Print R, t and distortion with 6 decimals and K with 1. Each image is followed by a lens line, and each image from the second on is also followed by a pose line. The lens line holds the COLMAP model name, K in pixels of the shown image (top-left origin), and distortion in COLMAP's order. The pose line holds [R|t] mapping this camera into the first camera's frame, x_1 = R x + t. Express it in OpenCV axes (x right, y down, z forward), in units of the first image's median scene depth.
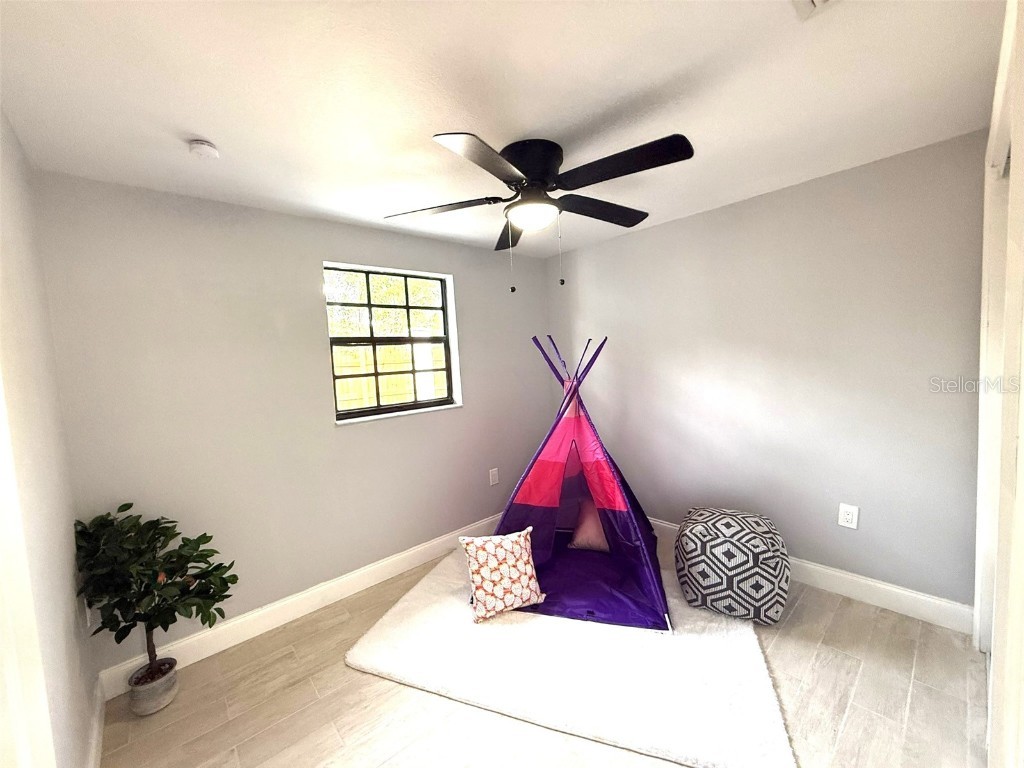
lens RADIAL K [[408.2, 0, 510.5], [0, 408.2, 383.6], [0, 0, 1]] dist [-0.000031, 0.000158]
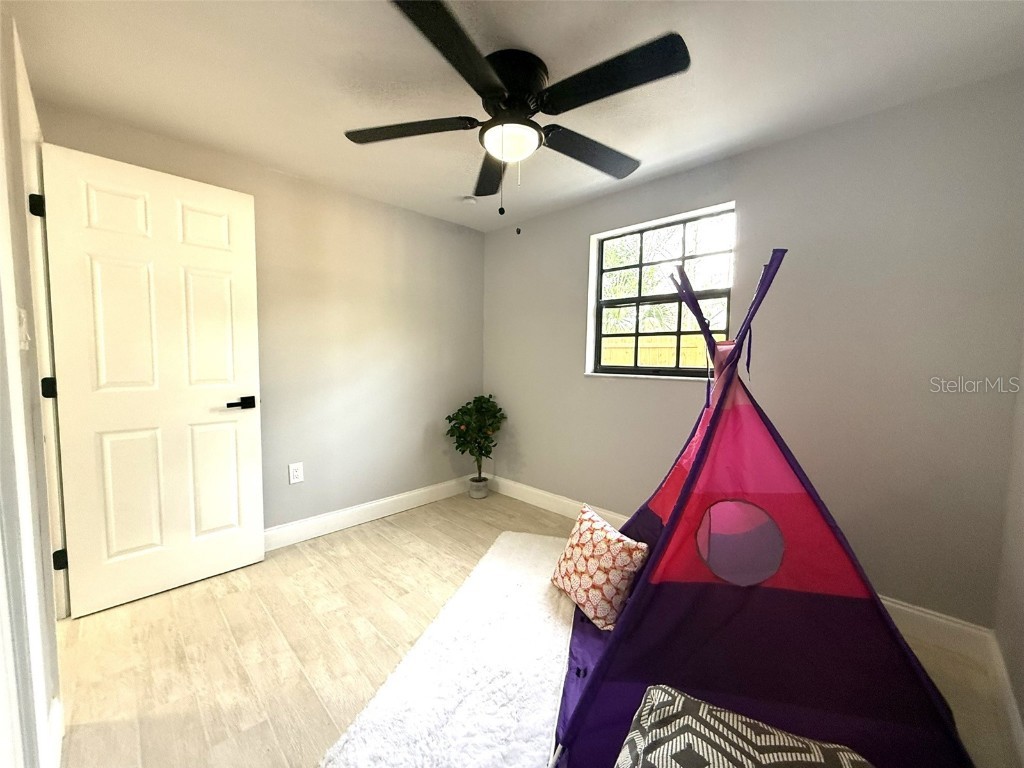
lens RADIAL K [[408.2, 0, 510.5], [0, 408.2, 383.6], [0, 0, 1]] dist [-0.000031, 0.000158]
pose [[0.048007, 0.114463, -0.992267, 0.655115], [-0.076788, 0.990895, 0.110590, 0.008972], [0.995891, 0.070885, 0.056359, 0.640328]]
